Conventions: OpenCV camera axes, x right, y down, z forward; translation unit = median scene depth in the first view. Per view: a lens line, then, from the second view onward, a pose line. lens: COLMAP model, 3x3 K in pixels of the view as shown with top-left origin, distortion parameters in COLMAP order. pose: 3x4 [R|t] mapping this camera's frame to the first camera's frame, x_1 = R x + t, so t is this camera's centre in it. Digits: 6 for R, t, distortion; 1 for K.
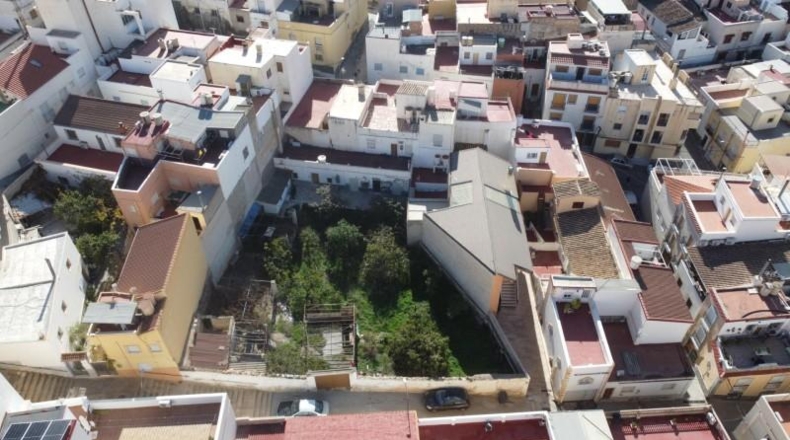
lens RADIAL K [[591.4, 0, 392.7], [0, 591.4, 230.9], [0, 0, 1]] dist [-0.000031, -0.013141]
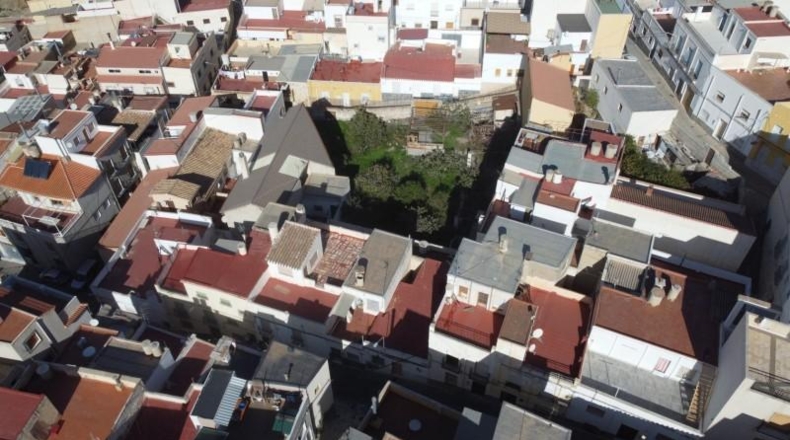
lens RADIAL K [[591.4, 0, 392.7], [0, 591.4, 230.9], [0, 0, 1]] dist [-0.000031, -0.013141]
pose [[-0.986923, -0.093789, 0.131101, -0.184318], [0.129713, 0.020767, 0.991334, -0.961050], [-0.095699, 0.995375, -0.008330, 0.984281]]
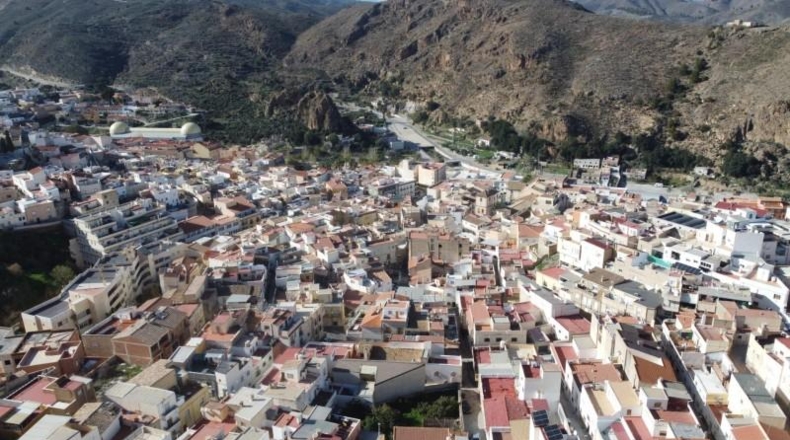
lens RADIAL K [[591.4, 0, 392.7], [0, 591.4, 230.9], [0, 0, 1]] dist [-0.000031, -0.013141]
pose [[0.117668, -0.315401, 0.941635, -1.431084], [0.712375, 0.687439, 0.141239, -0.543848], [-0.691864, 0.654178, 0.305574, 0.022972]]
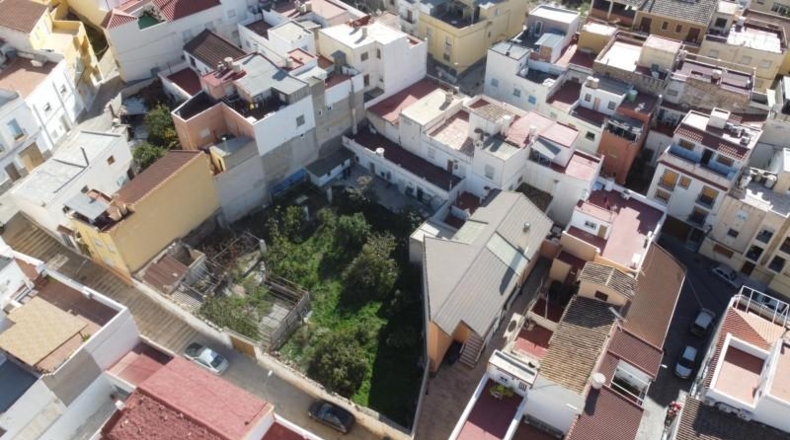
lens RADIAL K [[591.4, 0, 392.7], [0, 591.4, 230.9], [0, 0, 1]] dist [-0.000031, -0.013141]
pose [[0.854653, 0.367416, -0.366843, 0.314796], [-0.364710, 0.927722, 0.079486, -0.083360], [0.369532, 0.065858, 0.926881, 0.084575]]
